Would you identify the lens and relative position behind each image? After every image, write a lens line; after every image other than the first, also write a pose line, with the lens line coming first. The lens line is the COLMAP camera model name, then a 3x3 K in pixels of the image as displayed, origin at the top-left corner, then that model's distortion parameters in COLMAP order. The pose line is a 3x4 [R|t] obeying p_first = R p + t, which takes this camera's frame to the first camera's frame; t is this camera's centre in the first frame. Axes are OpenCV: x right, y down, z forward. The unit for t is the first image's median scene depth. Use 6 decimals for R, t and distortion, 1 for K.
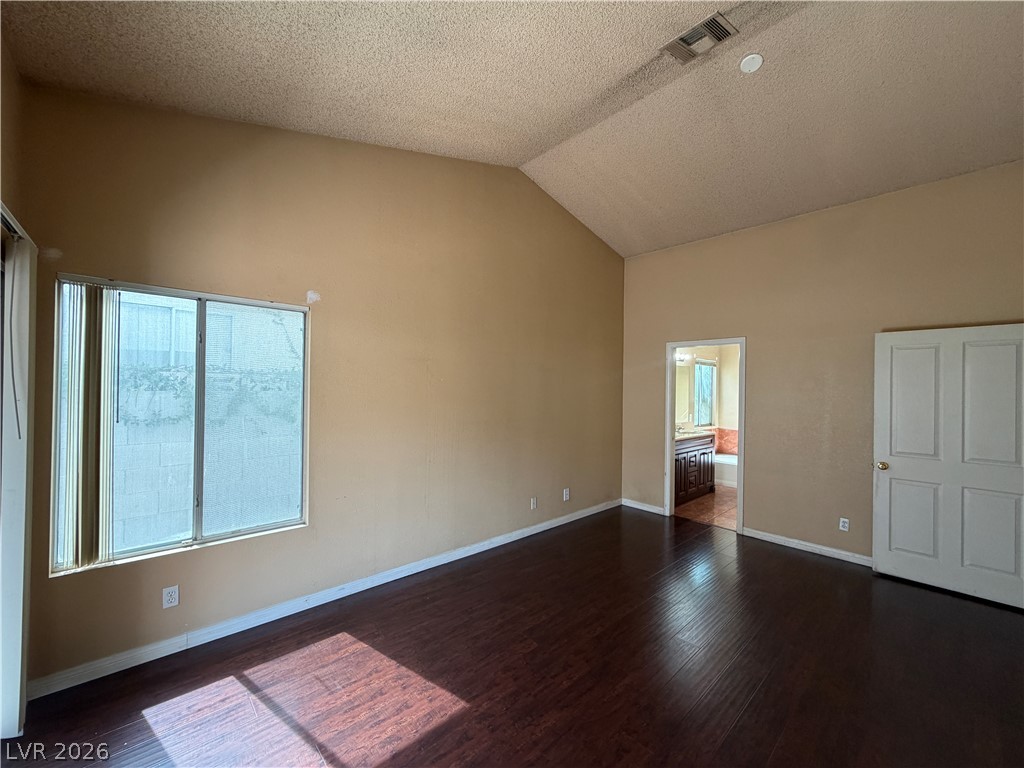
lens RADIAL K [[408.2, 0, 513.4], [0, 408.2, 383.0], [0, 0, 1]] dist [0.002181, -0.000940]
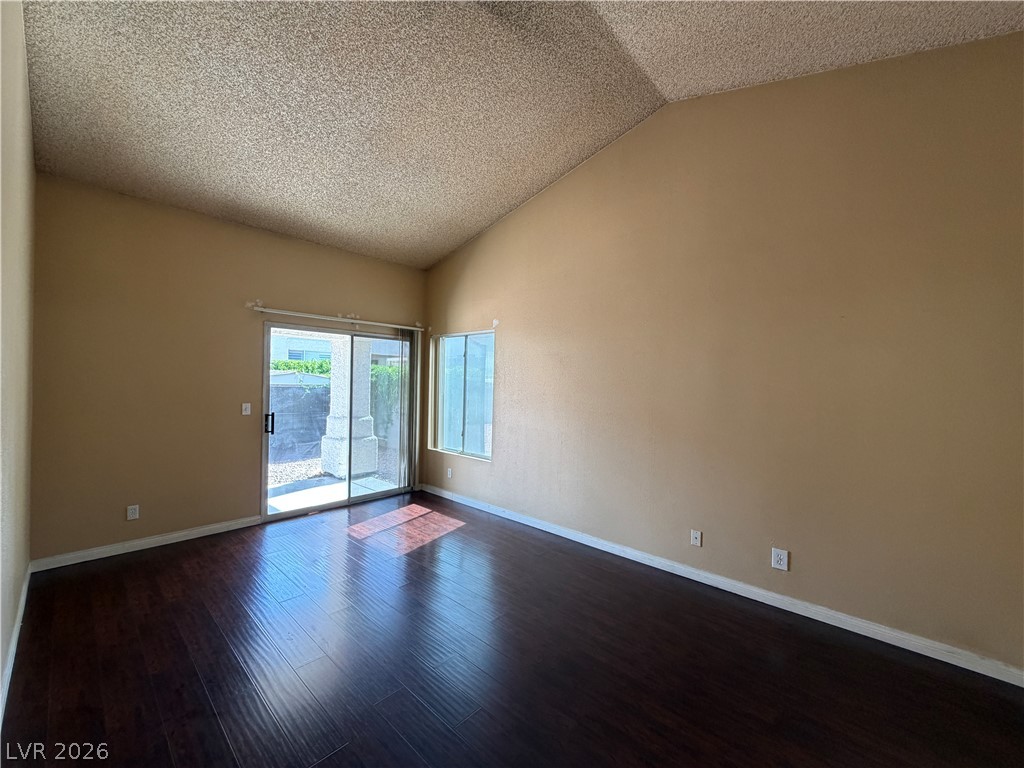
lens RADIAL K [[408.2, 0, 506.7], [0, 408.2, 385.0], [0, 0, 1]] dist [0.002181, -0.000940]
pose [[0.070958, -0.005473, -0.997464, 1.336013], [-0.003078, 0.999979, -0.005706, 0.053512], [0.997475, 0.003475, 0.070940, 1.097264]]
